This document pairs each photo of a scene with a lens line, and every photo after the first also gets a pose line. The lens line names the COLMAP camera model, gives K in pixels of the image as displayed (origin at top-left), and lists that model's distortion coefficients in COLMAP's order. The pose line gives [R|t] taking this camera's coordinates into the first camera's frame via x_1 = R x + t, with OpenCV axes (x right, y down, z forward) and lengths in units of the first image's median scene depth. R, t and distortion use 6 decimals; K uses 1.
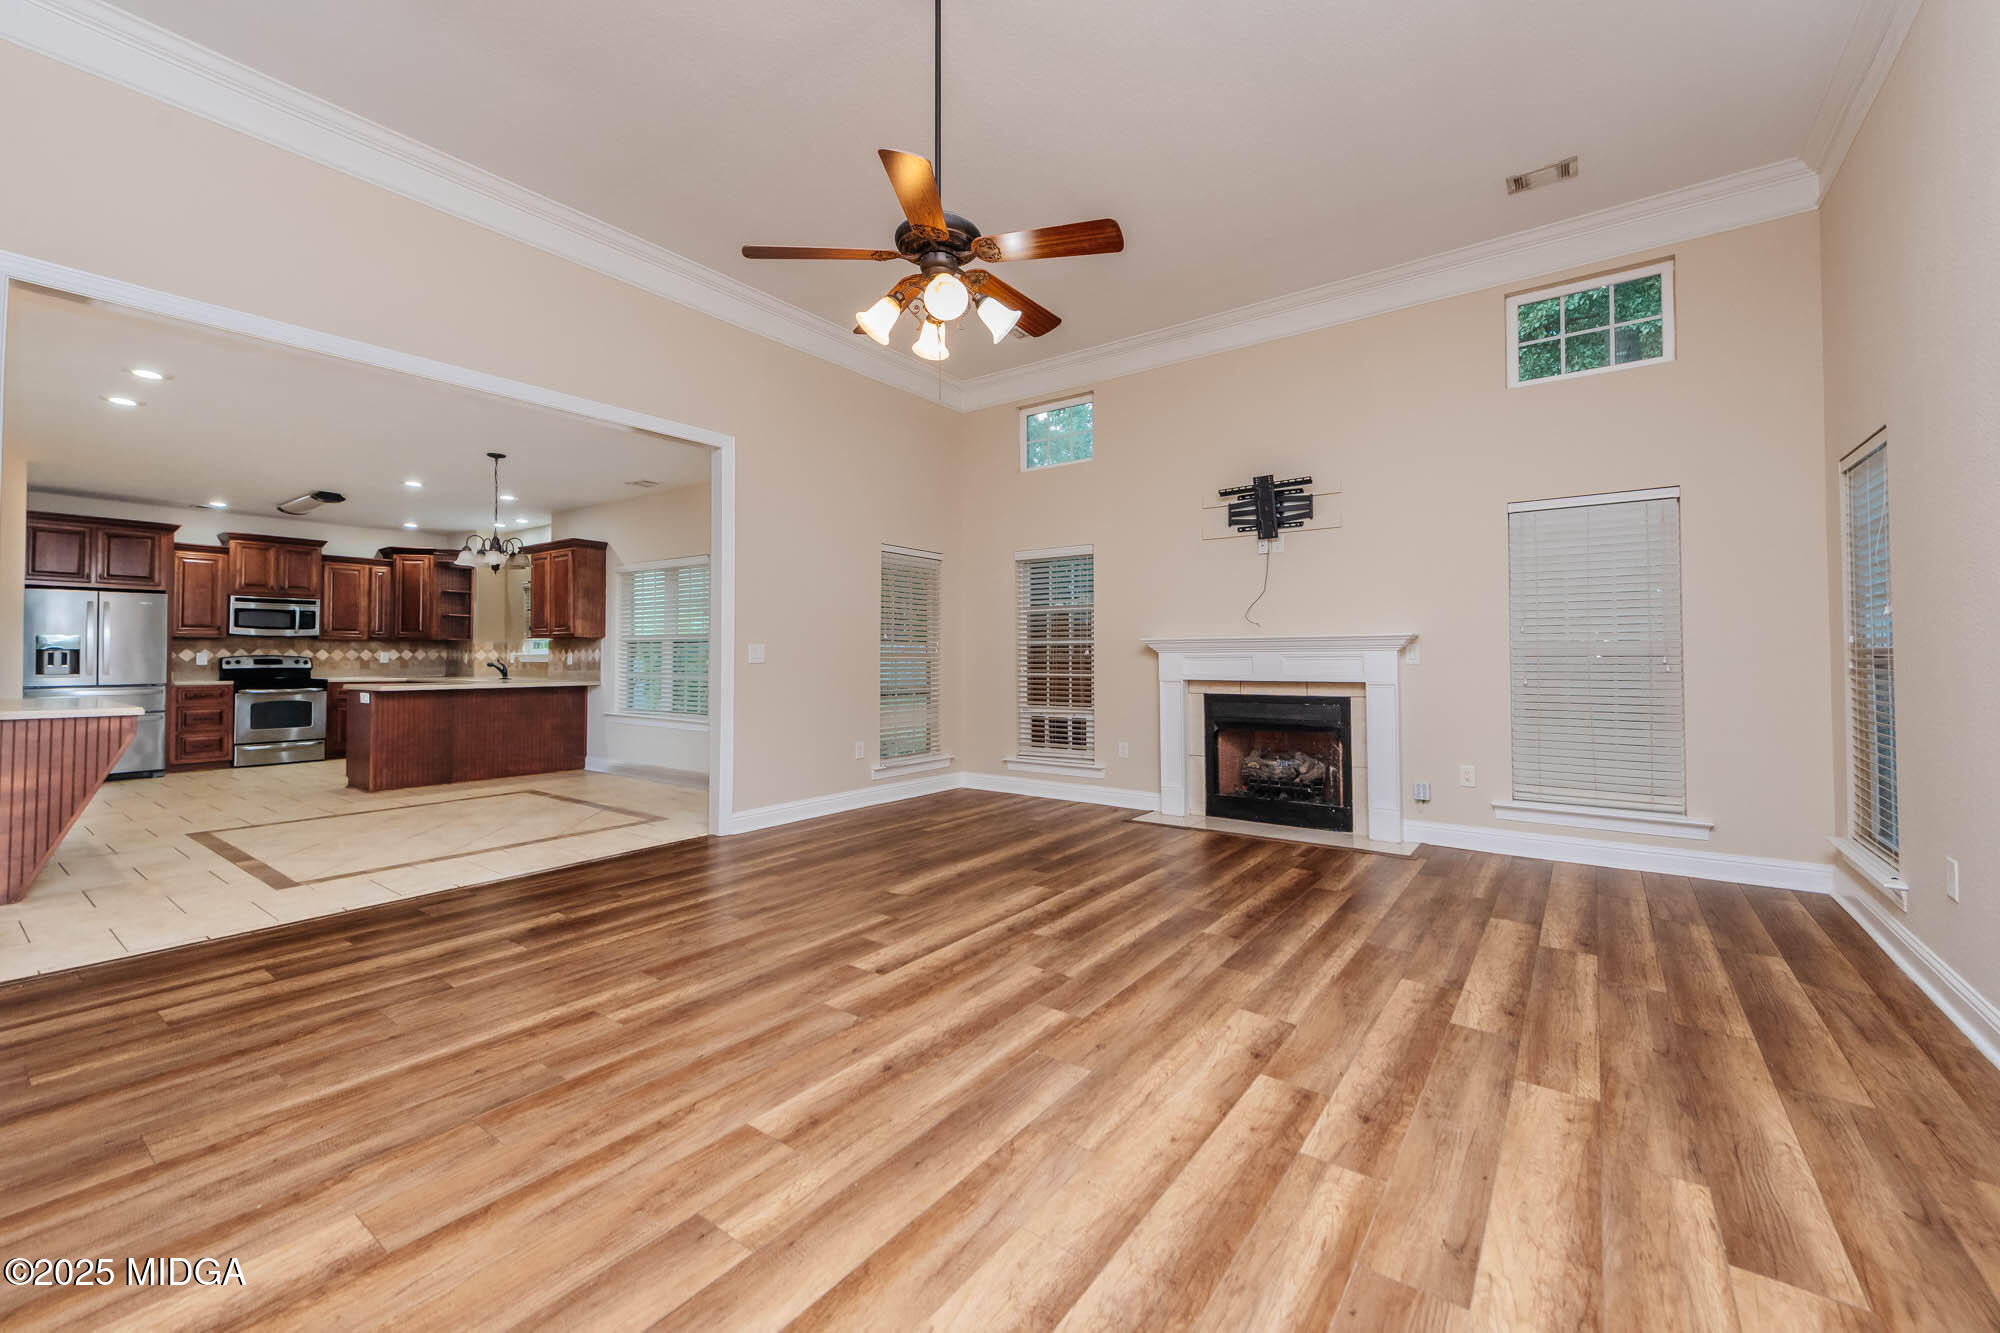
lens RADIAL K [[815.3, 0, 998.3], [0, 815.3, 641.9], [0, 0, 1]] dist [0.014671, -0.008602]
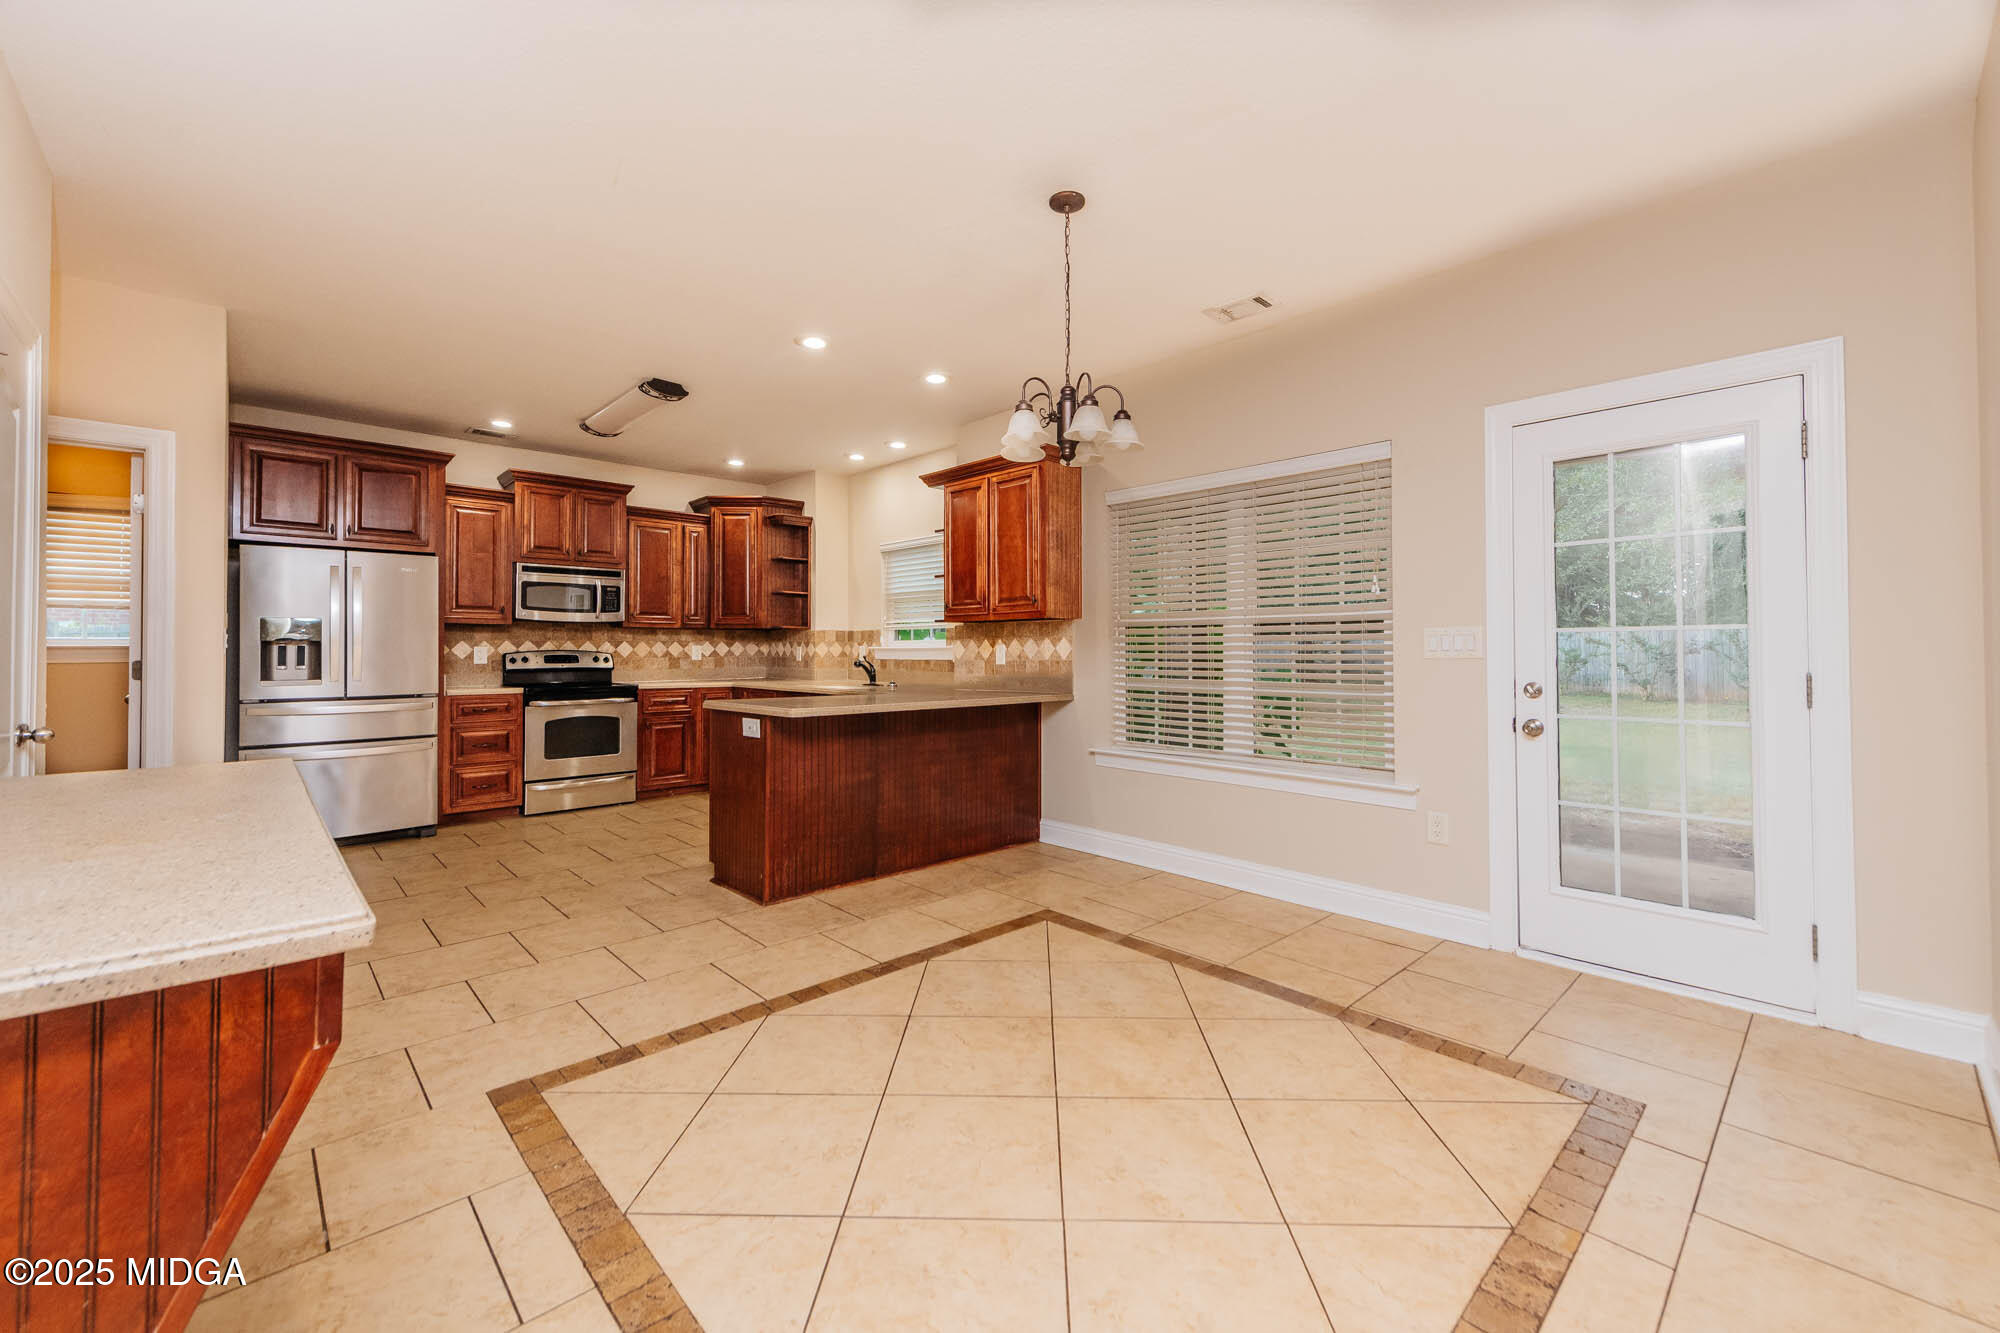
lens RADIAL K [[815.3, 0, 998.3], [0, 815.3, 641.9], [0, 0, 1]] dist [0.014671, -0.008602]
pose [[0.982807, -0.002205, -0.184623, -0.411501], [0.003605, 0.999967, 0.007249, 0.005878], [0.184601, -0.007790, 0.982783, 0.398924]]
